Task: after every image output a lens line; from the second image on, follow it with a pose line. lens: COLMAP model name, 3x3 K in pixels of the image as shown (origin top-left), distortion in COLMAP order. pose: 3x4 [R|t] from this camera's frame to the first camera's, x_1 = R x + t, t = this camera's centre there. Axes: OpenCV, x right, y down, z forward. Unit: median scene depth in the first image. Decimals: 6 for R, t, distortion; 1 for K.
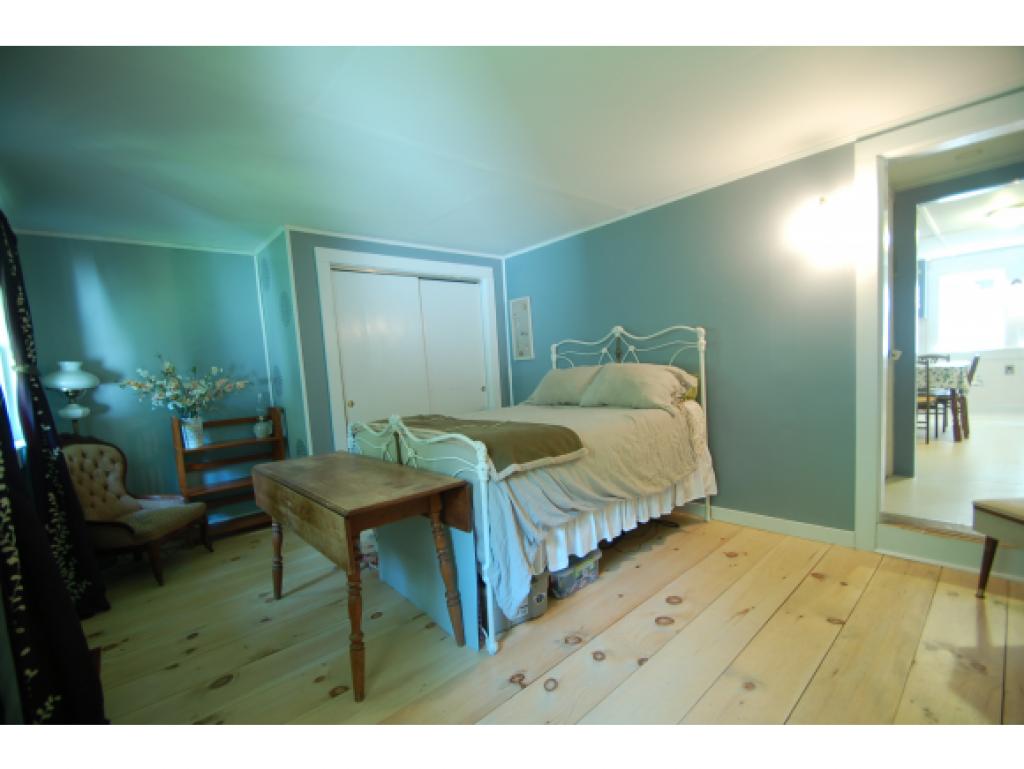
lens RADIAL K [[450.7, 0, 489.5], [0, 450.7, 405.4], [0, 0, 1]] dist [-0.004423, -0.000935]
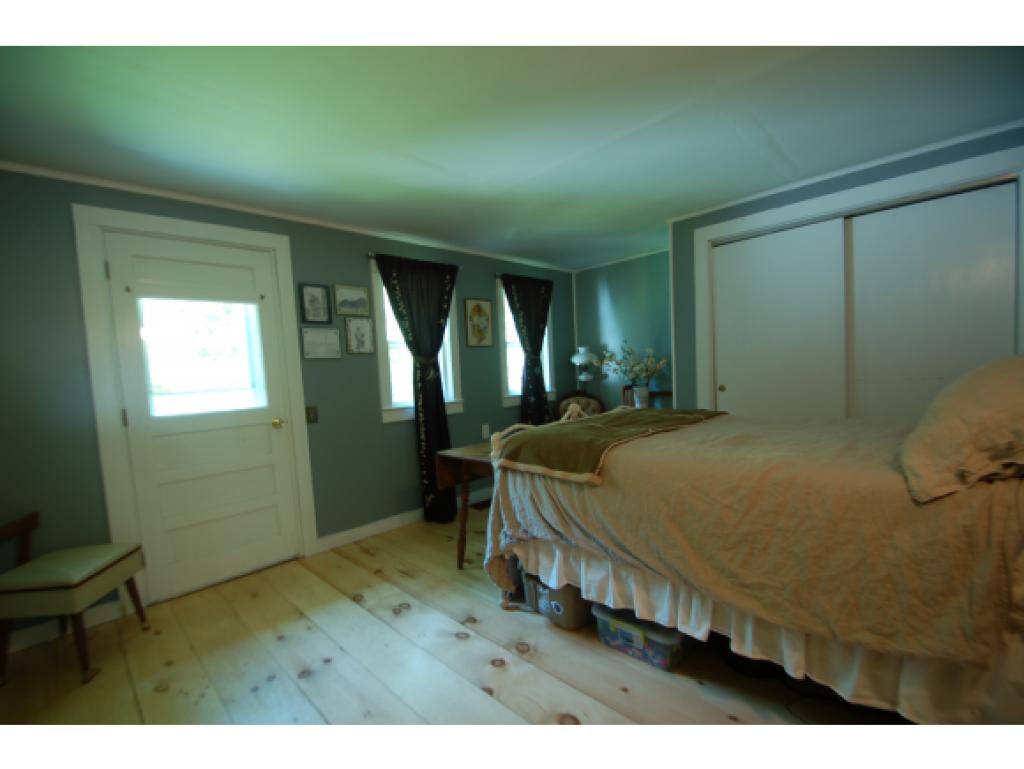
lens RADIAL K [[450.7, 0, 489.5], [0, 450.7, 405.4], [0, 0, 1]] dist [-0.004423, -0.000935]
pose [[0.056069, 0.136076, -0.989110, 0.728219], [-0.027461, 0.990504, 0.134712, -0.099077], [0.998049, 0.019609, 0.059274, 0.563193]]
